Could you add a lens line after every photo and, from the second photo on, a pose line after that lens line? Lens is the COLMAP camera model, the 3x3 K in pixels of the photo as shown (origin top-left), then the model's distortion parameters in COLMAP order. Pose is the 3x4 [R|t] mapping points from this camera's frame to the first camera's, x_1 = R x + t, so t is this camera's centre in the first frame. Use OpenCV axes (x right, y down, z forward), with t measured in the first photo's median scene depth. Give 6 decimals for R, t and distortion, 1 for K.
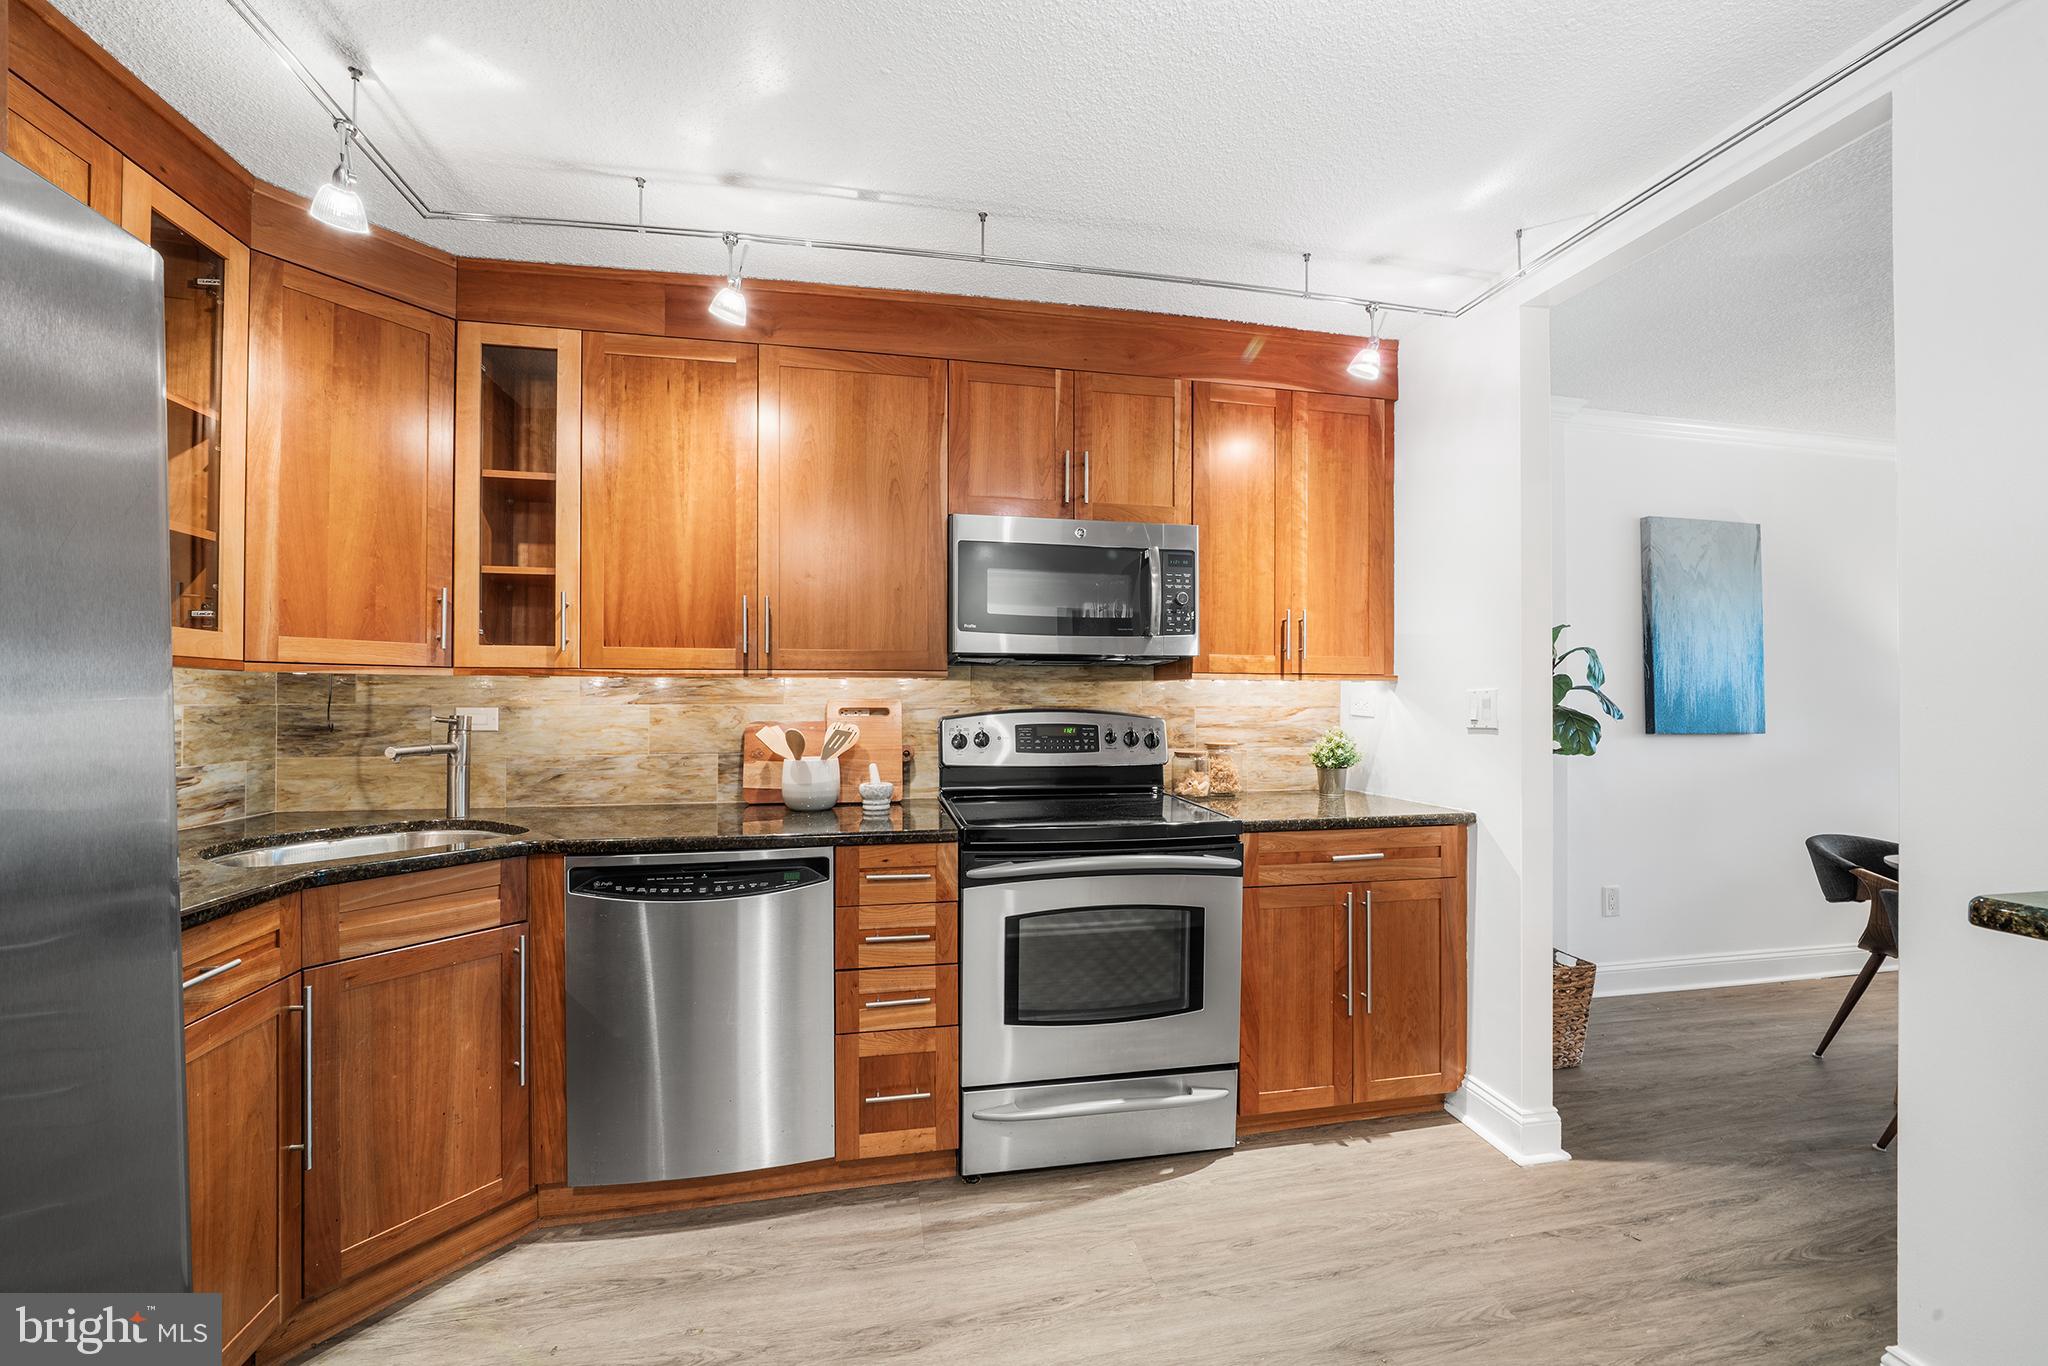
lens RADIAL K [[781.3, 0, 1025.7], [0, 781.3, 693.1], [0, 0, 1]] dist [-0.012842, 0.001322]
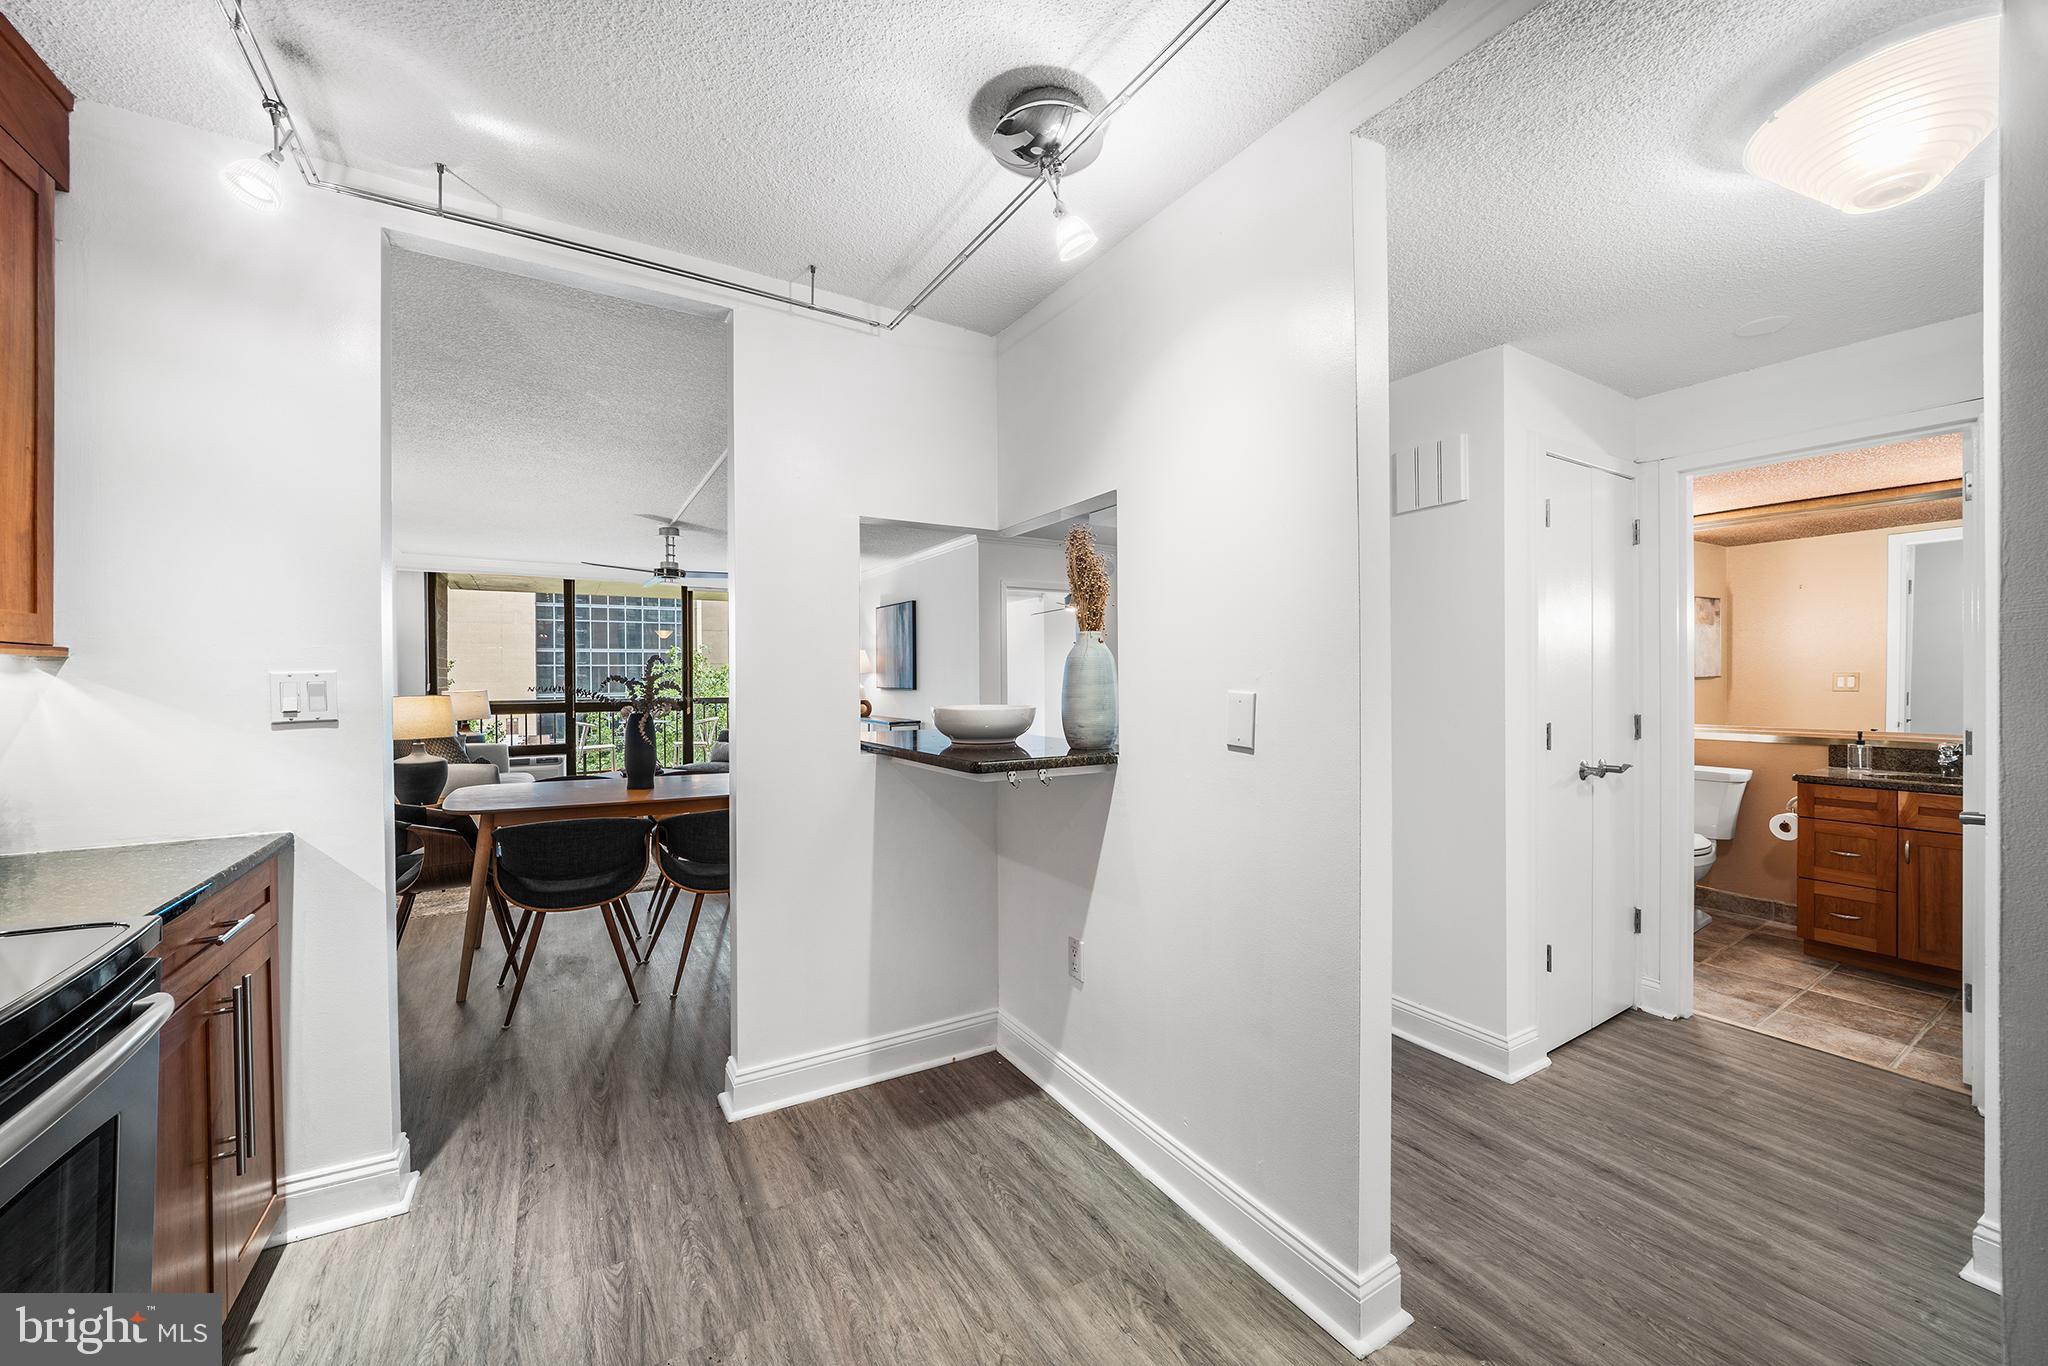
lens RADIAL K [[781.3, 0, 1016.3], [0, 781.3, 678.4], [0, 0, 1]] dist [-0.012842, 0.001322]
pose [[-0.338407, -0.001575, 0.940999, -0.403523], [-0.002469, 0.999997, 0.000786, -0.000857], [-0.940997, -0.002057, -0.338409, 0.617511]]
